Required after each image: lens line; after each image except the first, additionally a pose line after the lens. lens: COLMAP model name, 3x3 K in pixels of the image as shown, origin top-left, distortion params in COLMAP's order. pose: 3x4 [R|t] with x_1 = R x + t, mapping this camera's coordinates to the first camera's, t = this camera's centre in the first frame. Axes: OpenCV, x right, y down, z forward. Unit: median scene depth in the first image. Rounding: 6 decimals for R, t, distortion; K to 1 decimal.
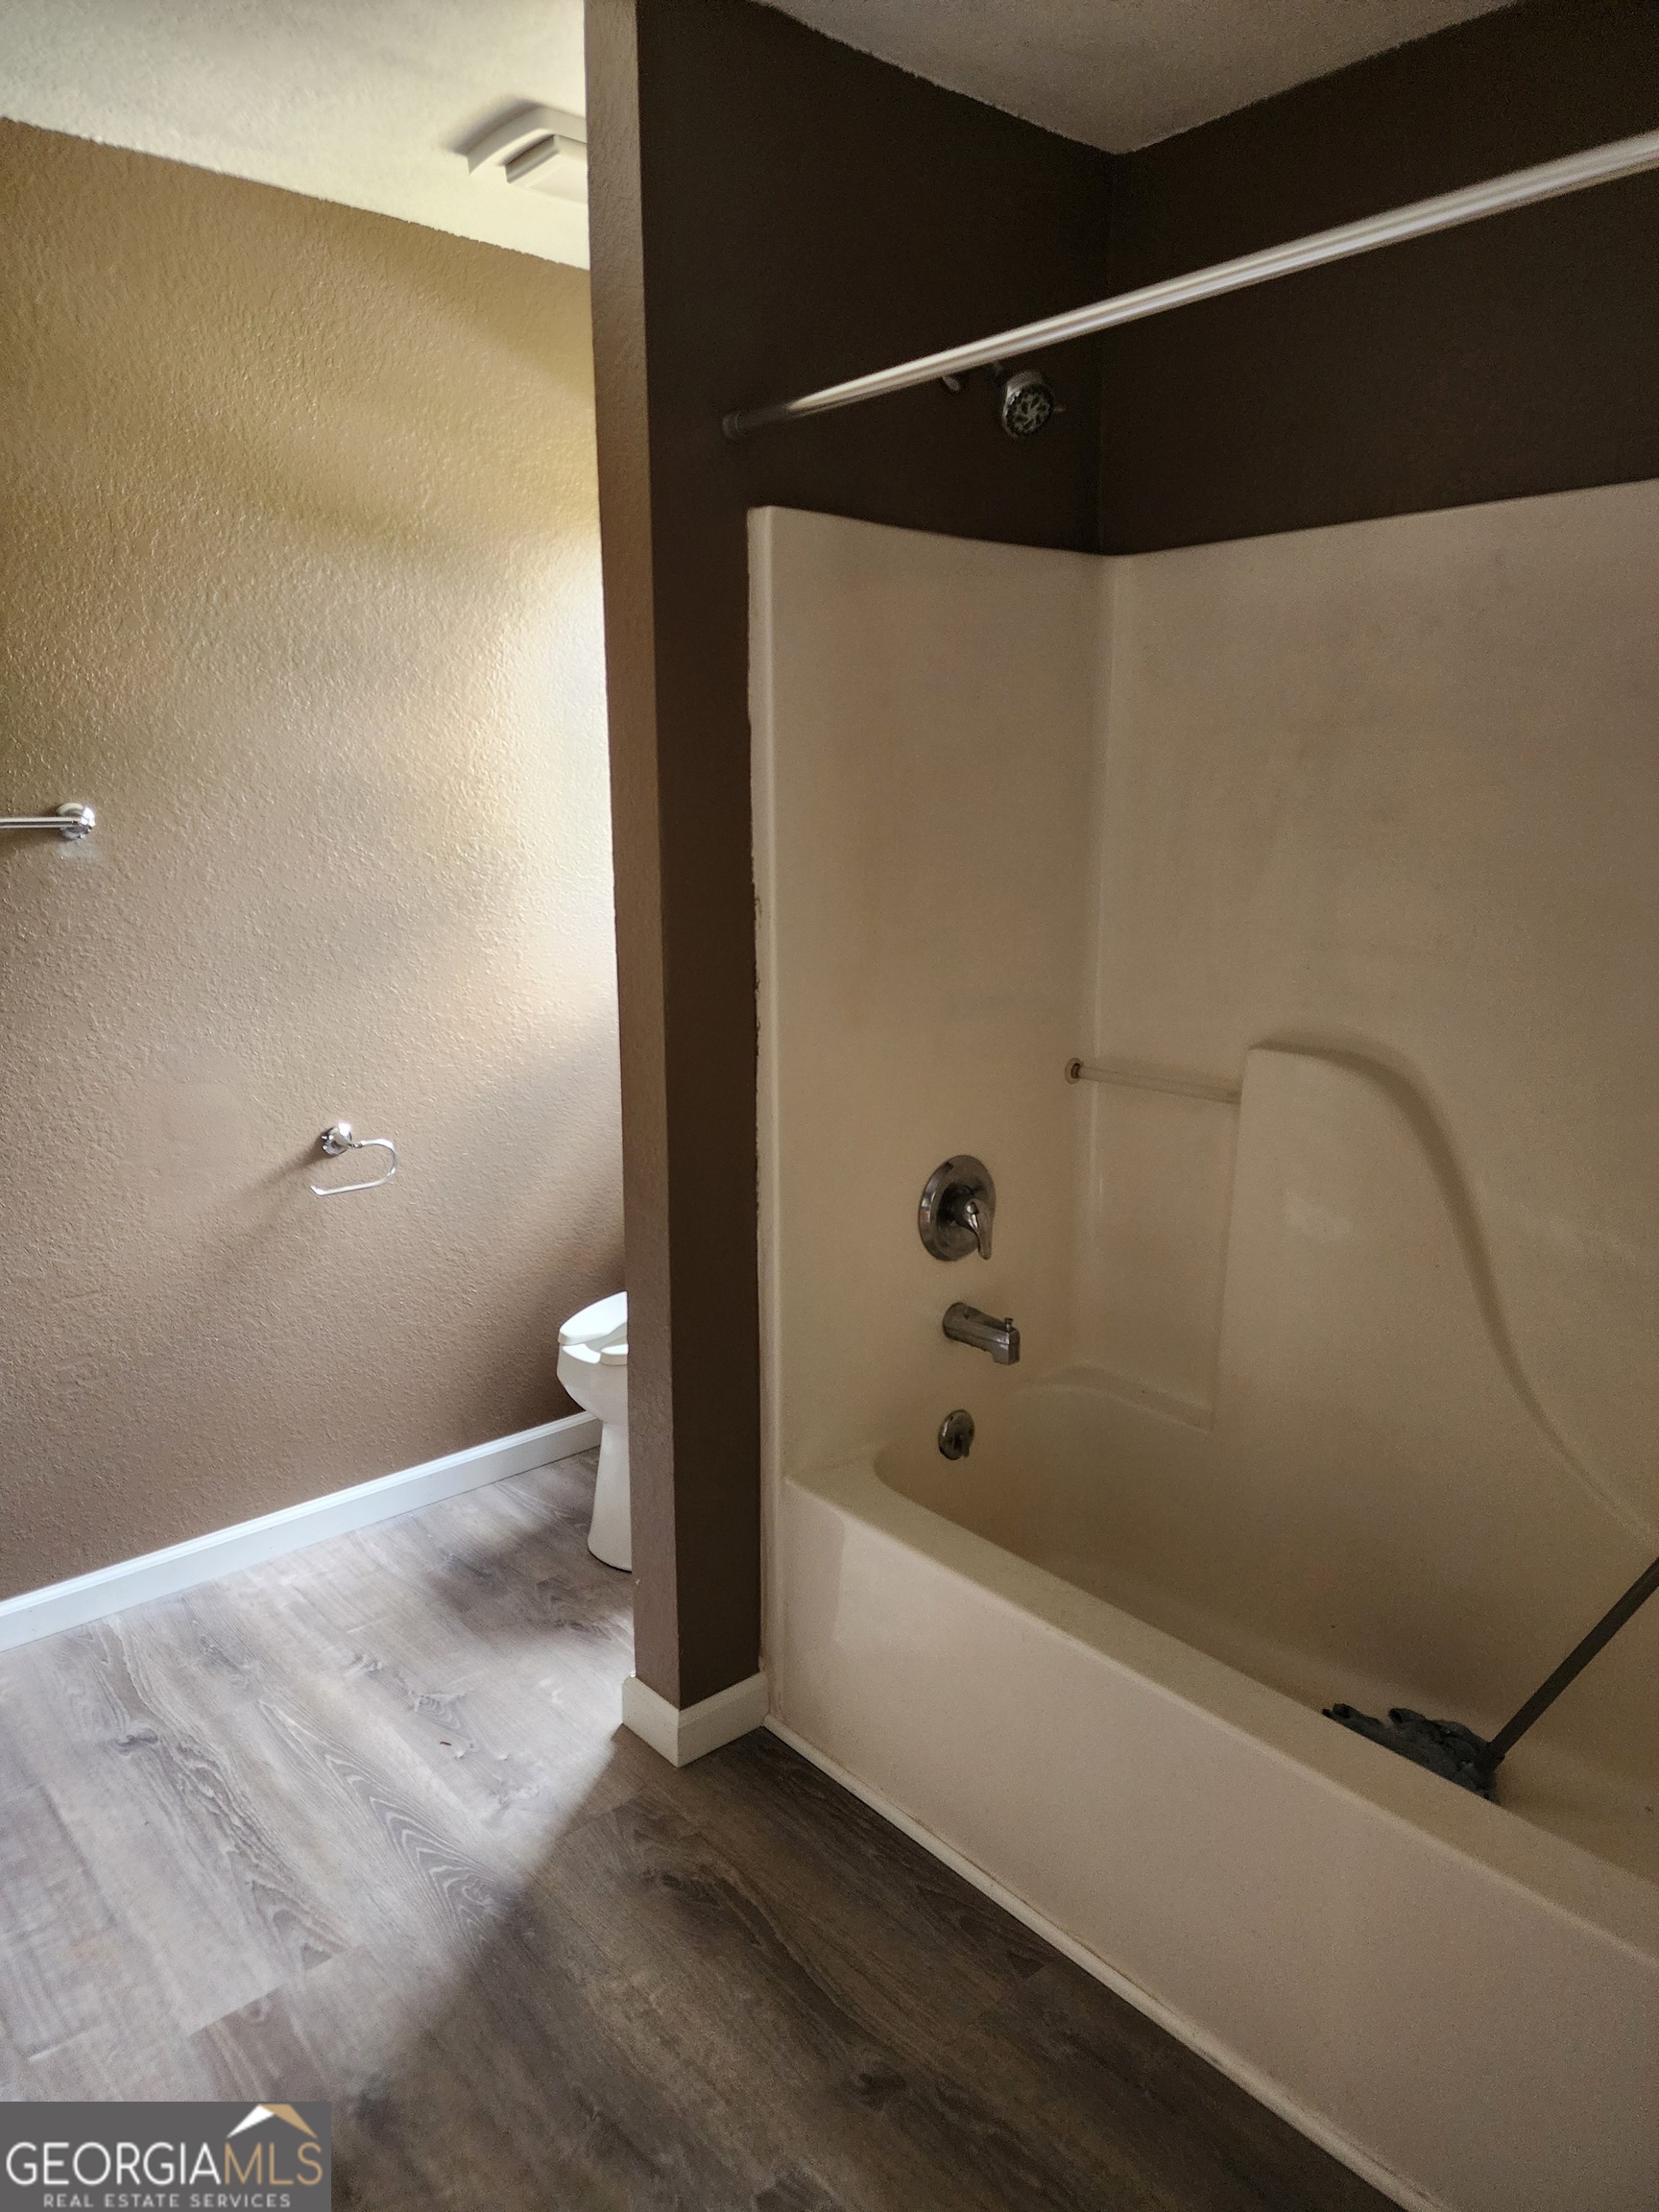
lens RADIAL K [[1495.0, 0, 829.5], [0, 1495.0, 1106.0], [0, 0, 1]] dist [0.047771, -0.047792]
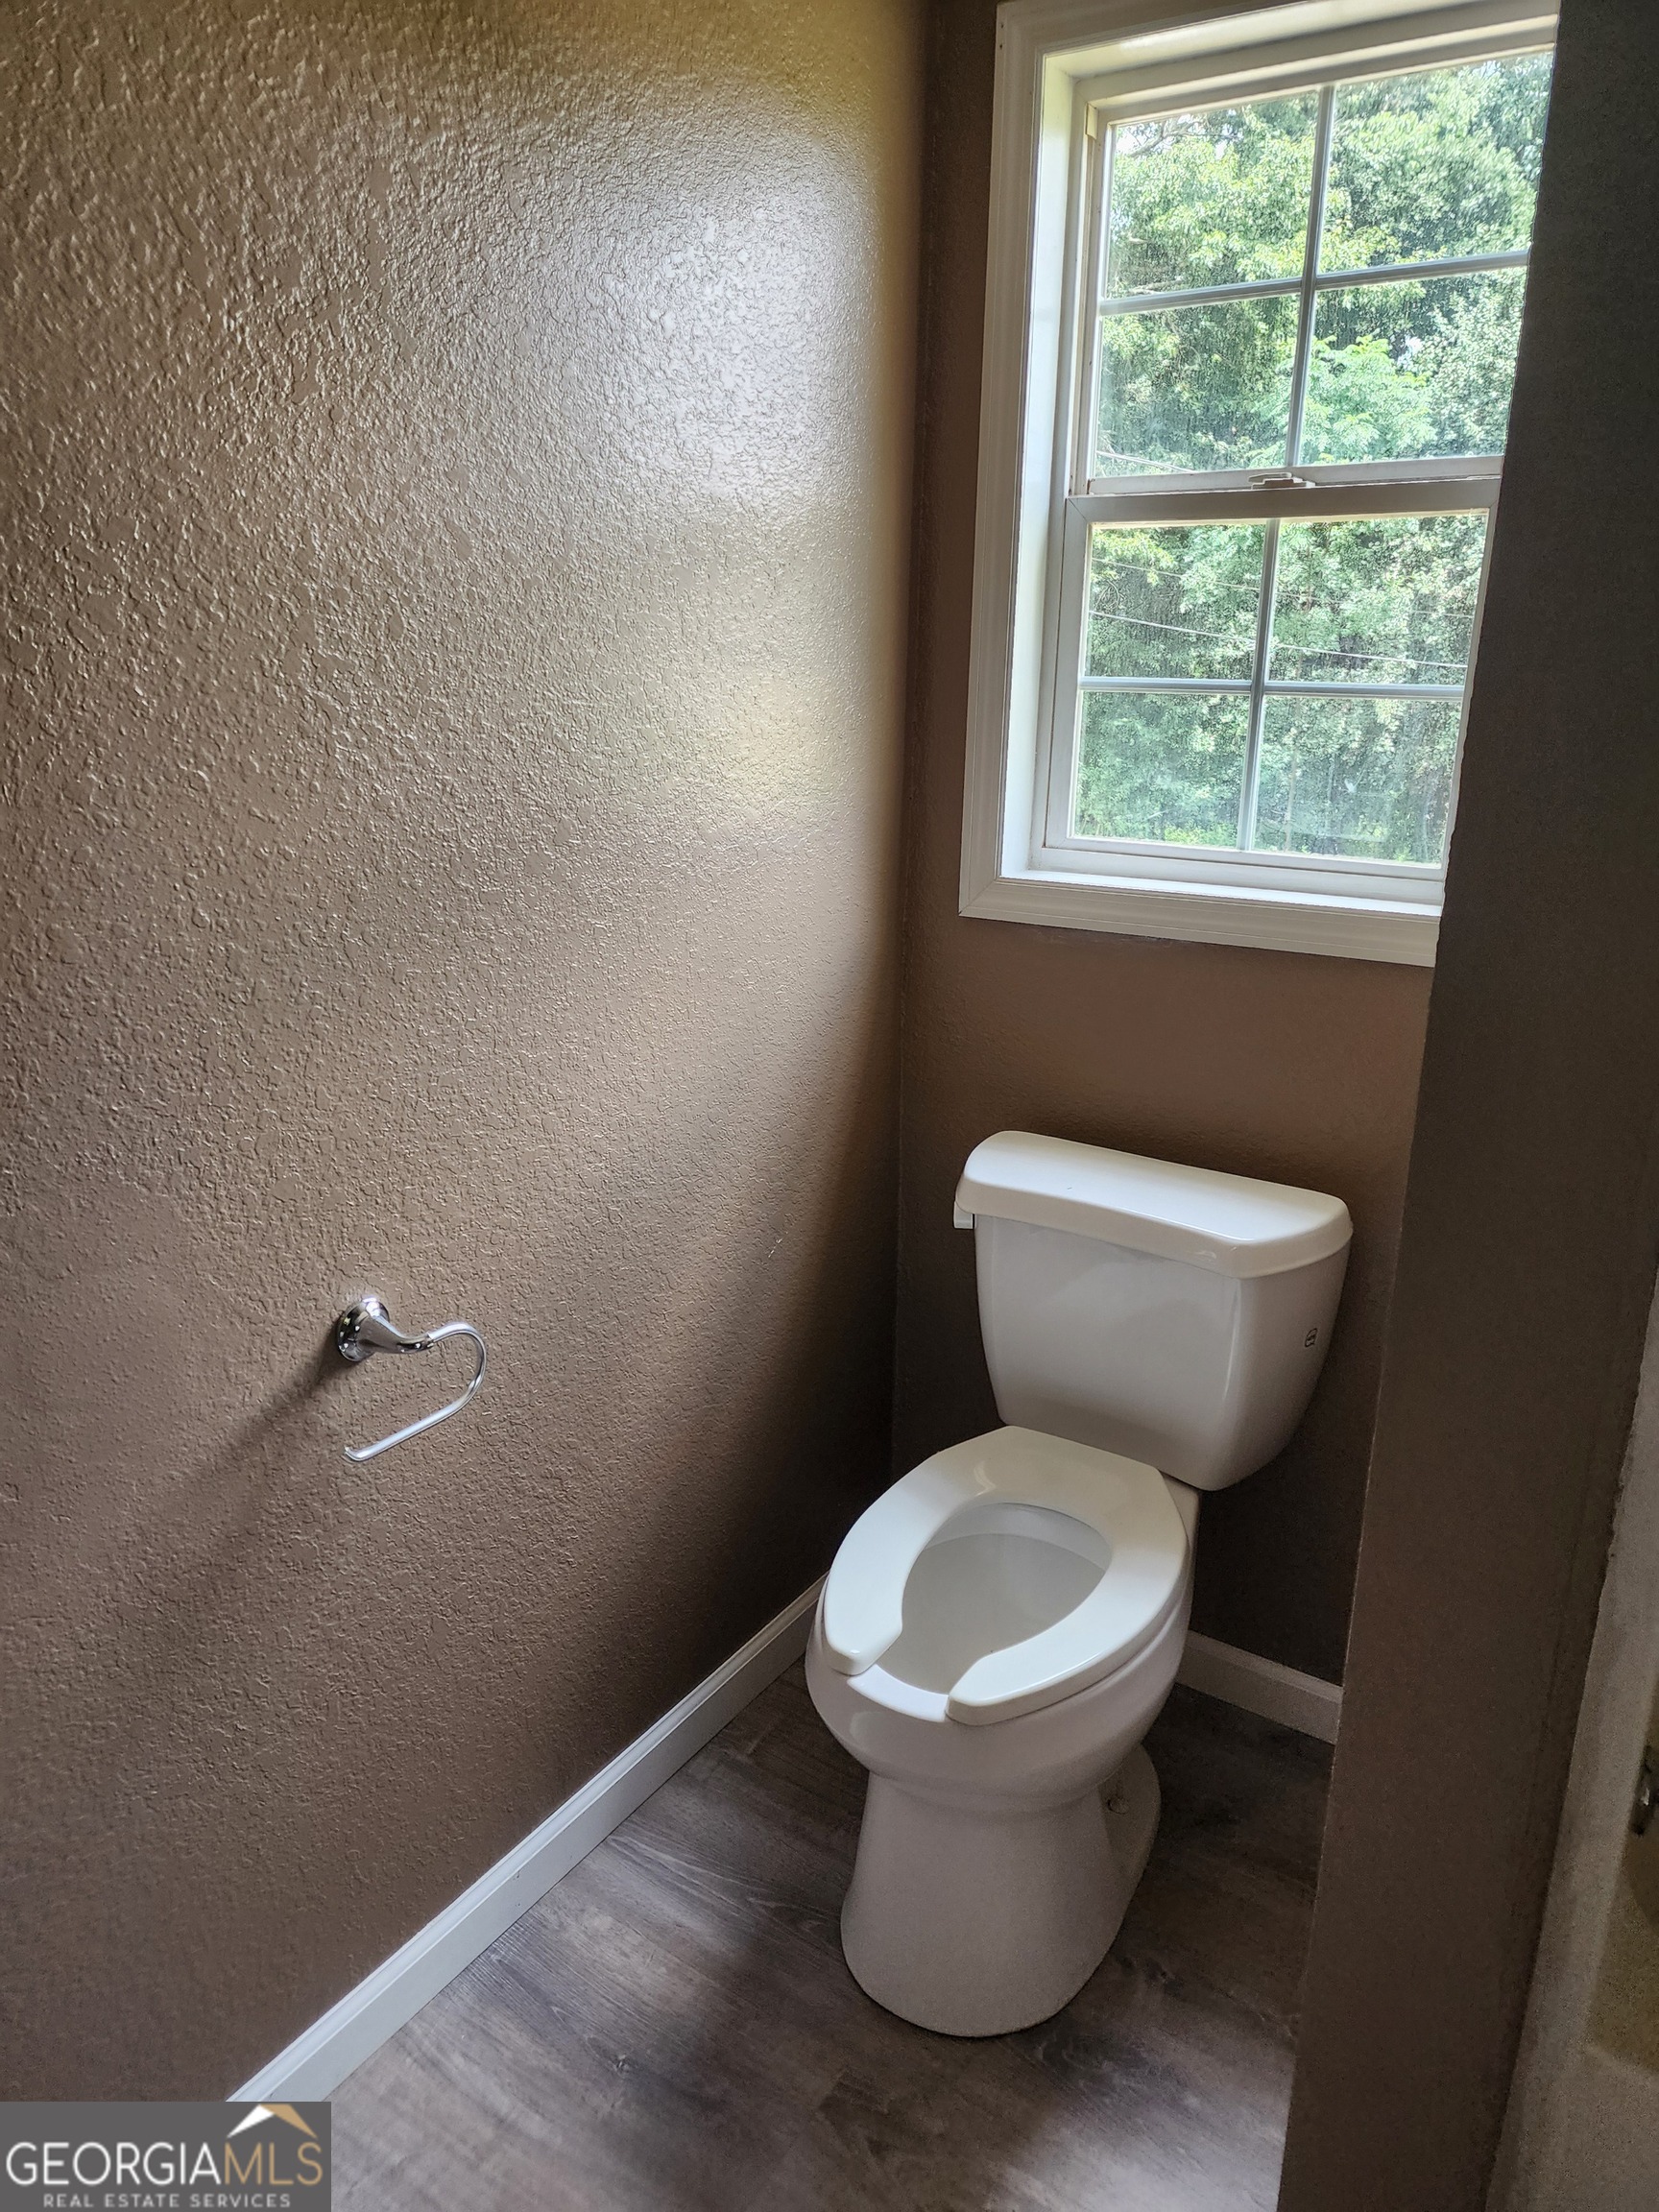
lens RADIAL K [[1495.0, 0, 829.5], [0, 1495.0, 1106.0], [0, 0, 1]] dist [0.047771, -0.047792]
pose [[0.965037, -0.062417, 0.254575, -0.307382], [0.039755, 0.994852, 0.093216, -0.091456], [-0.259083, -0.079837, 0.962550, 0.504701]]
